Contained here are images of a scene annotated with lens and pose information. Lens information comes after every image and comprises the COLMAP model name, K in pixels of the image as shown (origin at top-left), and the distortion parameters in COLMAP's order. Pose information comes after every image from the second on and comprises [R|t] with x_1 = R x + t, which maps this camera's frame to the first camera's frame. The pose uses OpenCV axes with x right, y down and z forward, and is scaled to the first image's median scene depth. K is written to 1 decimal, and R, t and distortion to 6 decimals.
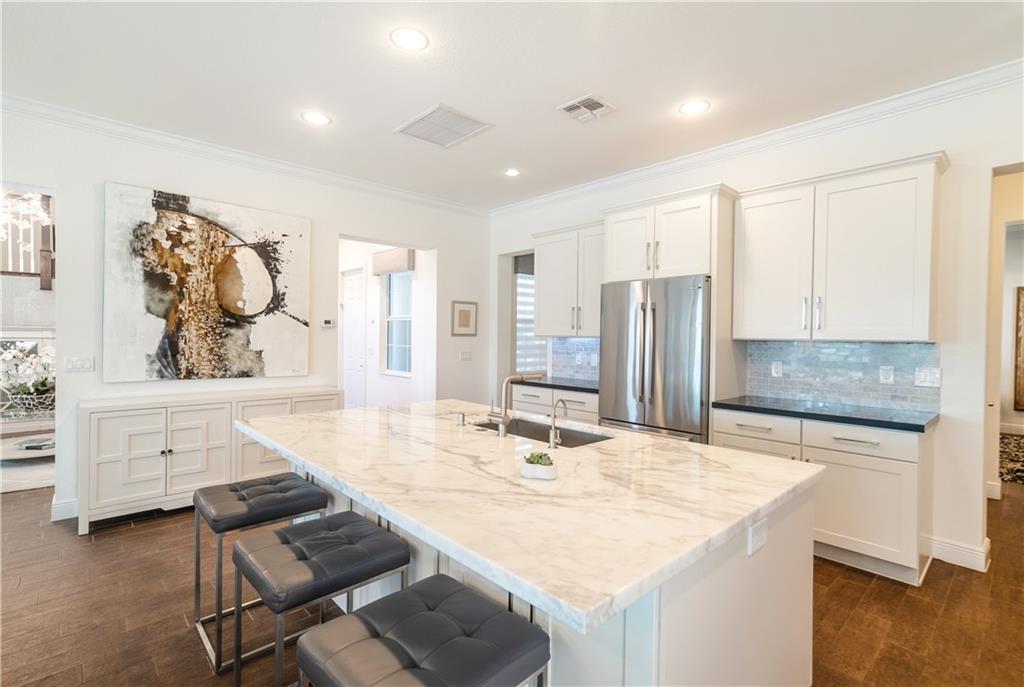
lens RADIAL K [[490.9, 0, 513.1], [0, 490.9, 344.9], [0, 0, 1]] dist [-0.001158, 0.012086]
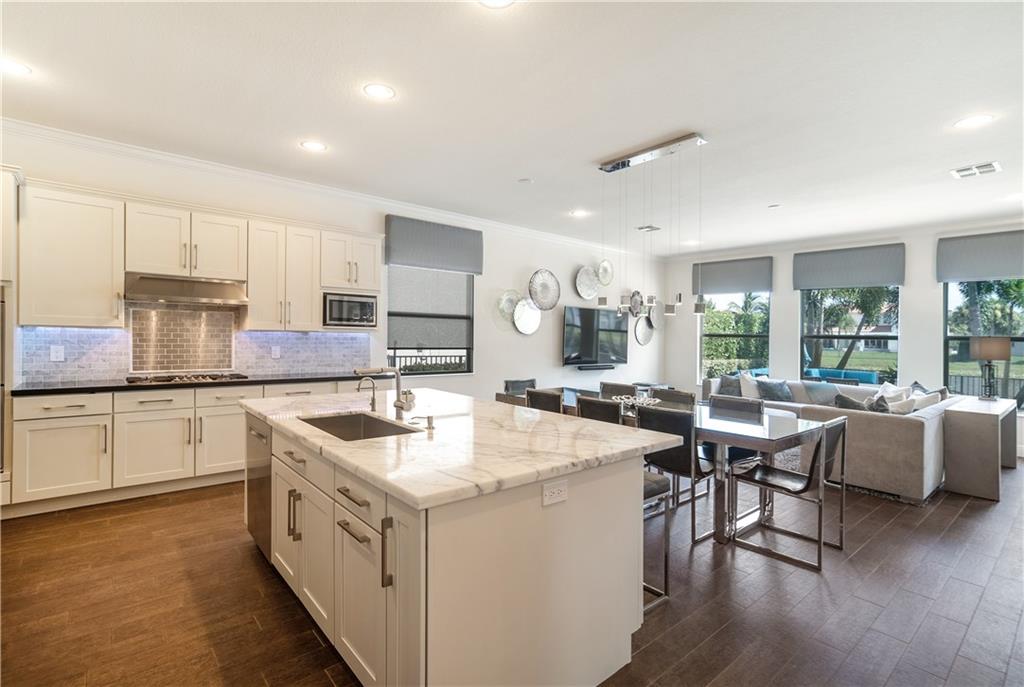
lens RADIAL K [[498.3, 0, 515.0], [0, 498.3, 348.0], [0, 0, 1]] dist [-0.006035, 0.011841]
pose [[-0.999195, -0.030270, 0.026337, -0.174367], [-0.029076, 0.998582, 0.044601, -0.020689], [-0.027649, 0.043799, -0.998658, 1.225392]]
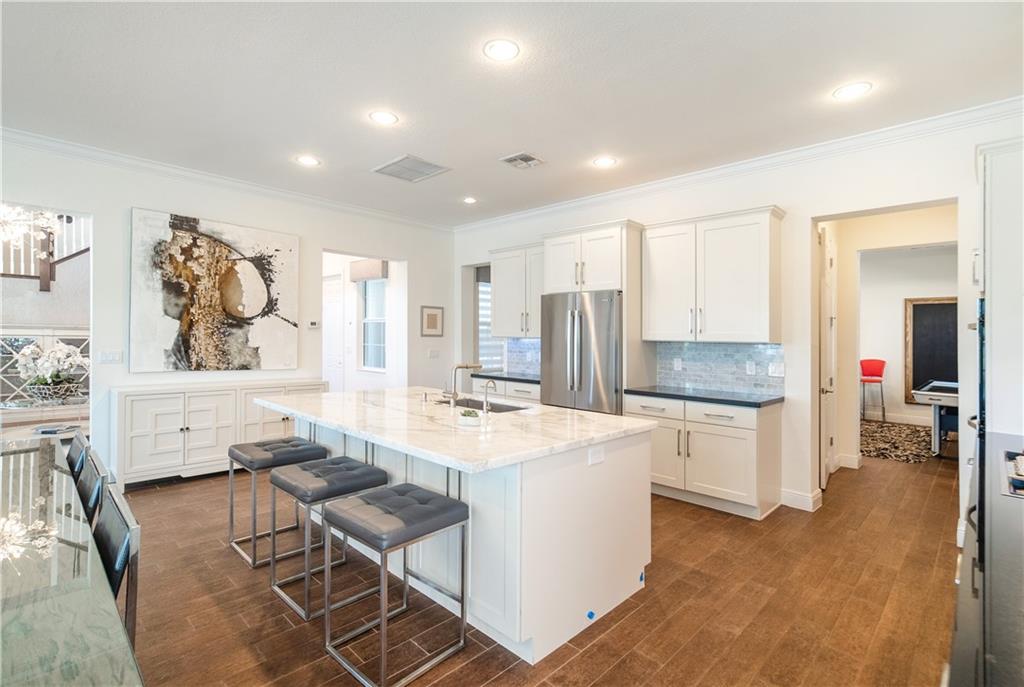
lens RADIAL K [[487.0, 0, 510.9], [0, 487.0, 356.5], [0, 0, 1]] dist [0.000962, 0.000112]
pose [[0.998584, 0.004742, 0.052979, 0.039377], [-0.005876, 0.999757, 0.021259, 0.005063], [-0.052865, -0.021540, 0.998369, -0.227786]]
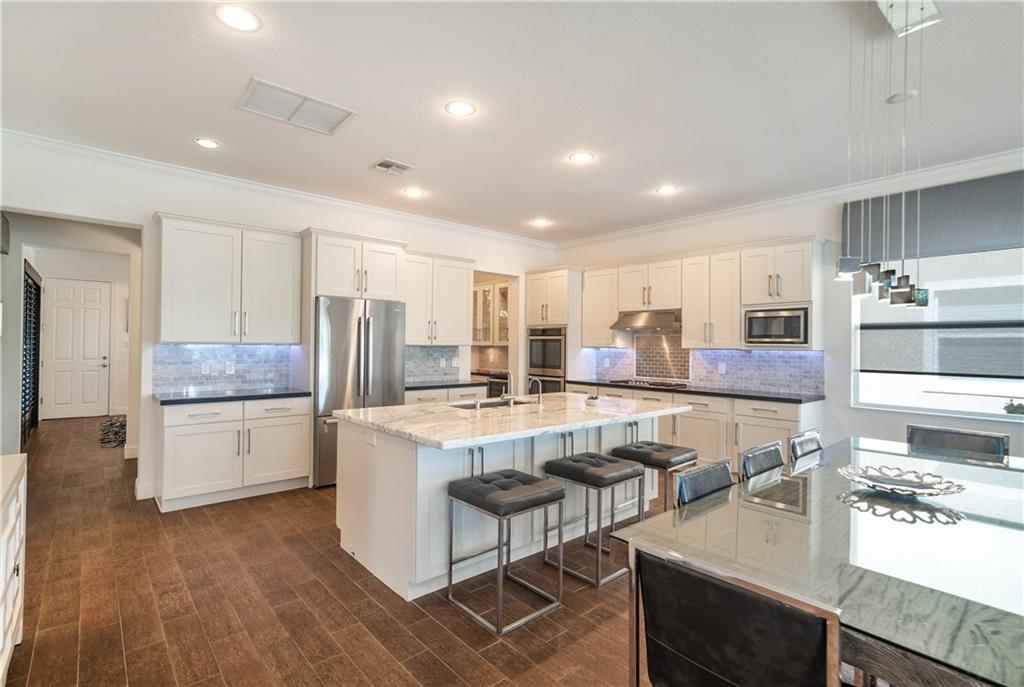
lens RADIAL K [[490.9, 0, 513.1], [0, 490.9, 344.9], [0, 0, 1]] dist [-0.001158, 0.012086]
pose [[0.019605, -0.011878, 0.999737, -0.920234], [0.009227, 0.999889, 0.011699, -0.023099], [-0.999765, 0.008995, 0.019712, 0.537974]]
